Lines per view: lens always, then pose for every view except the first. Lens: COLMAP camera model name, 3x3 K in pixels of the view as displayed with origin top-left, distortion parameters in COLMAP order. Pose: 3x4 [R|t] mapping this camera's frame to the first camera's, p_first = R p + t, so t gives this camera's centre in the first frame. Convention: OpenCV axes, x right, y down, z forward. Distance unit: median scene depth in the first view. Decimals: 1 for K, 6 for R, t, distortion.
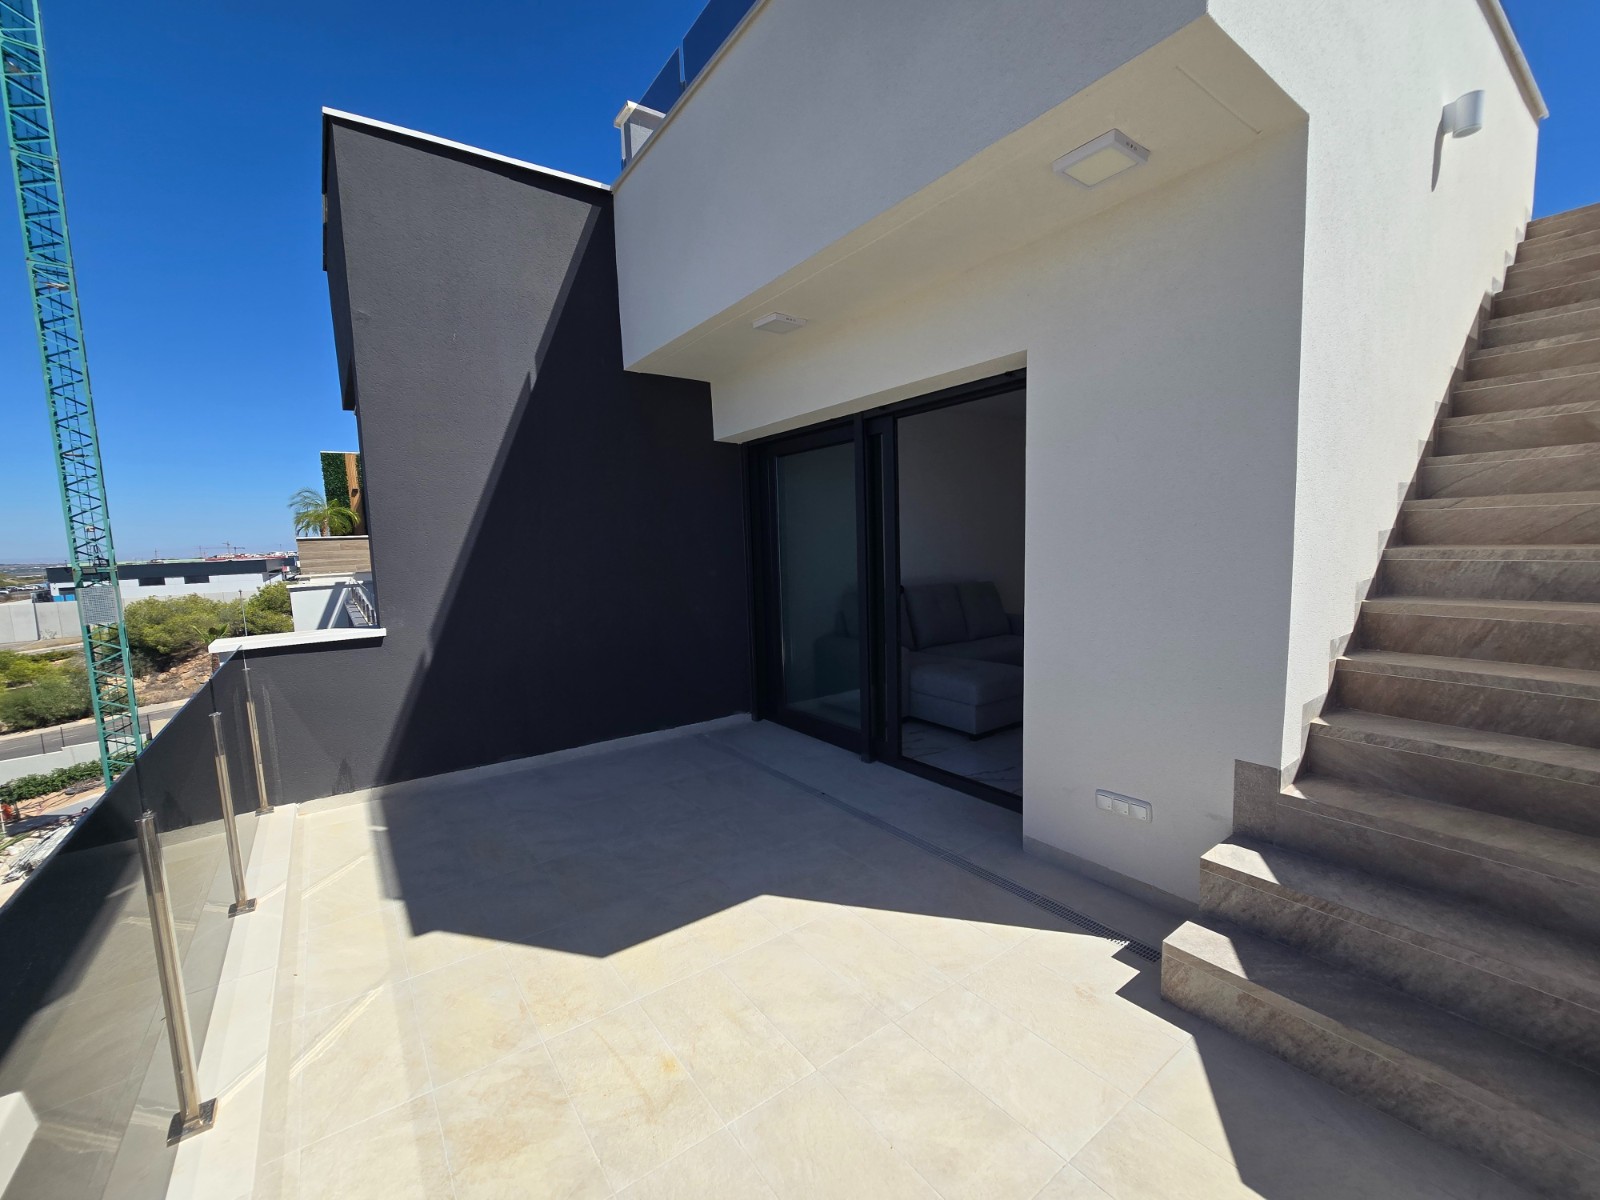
lens RADIAL K [[654.8, 0, 795.7], [0, 654.8, 608.2], [0, 0, 1]] dist [-0.001642, 0.000479]
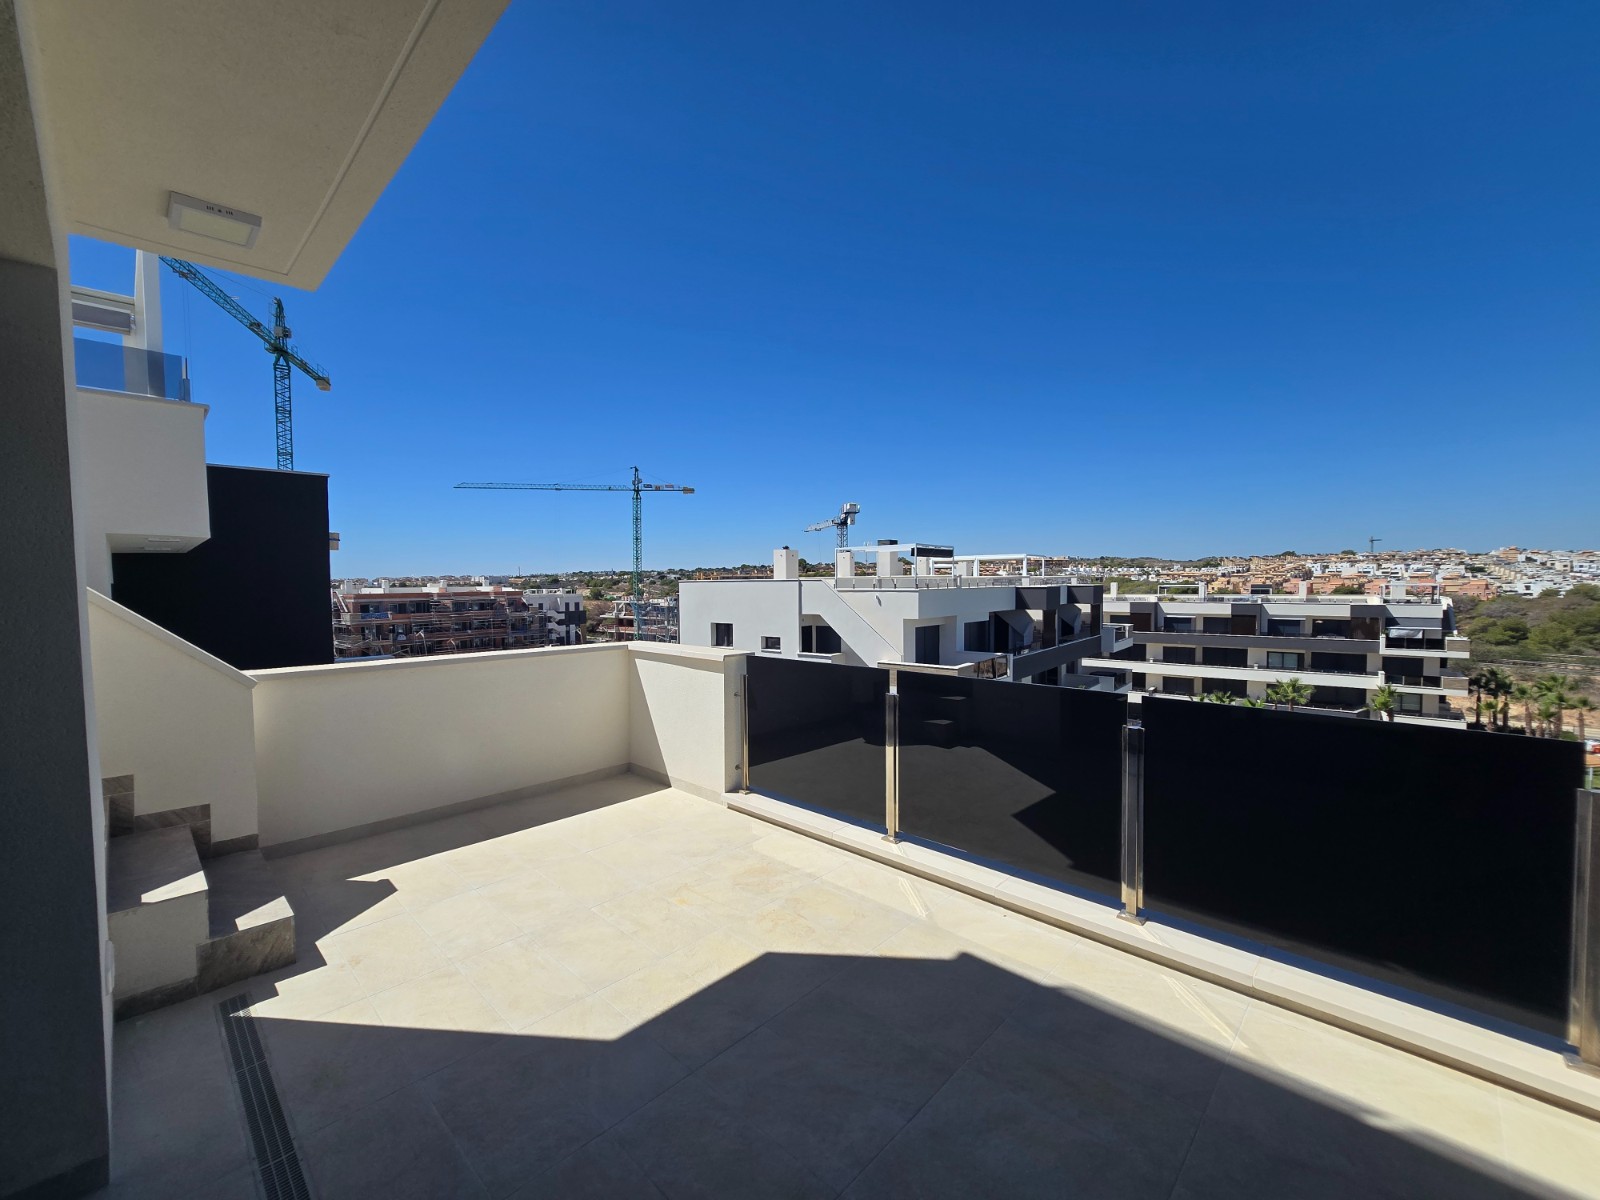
lens RADIAL K [[655.4, 0, 801.1], [0, 655.4, 606.9], [0, 0, 1]] dist [-0.003435, 0.000122]
pose [[-0.982598, 0.051511, -0.178462, -0.177601], [0.023934, 0.987880, 0.153362, -0.214110], [0.184199, 0.146421, -0.971922, 1.957702]]
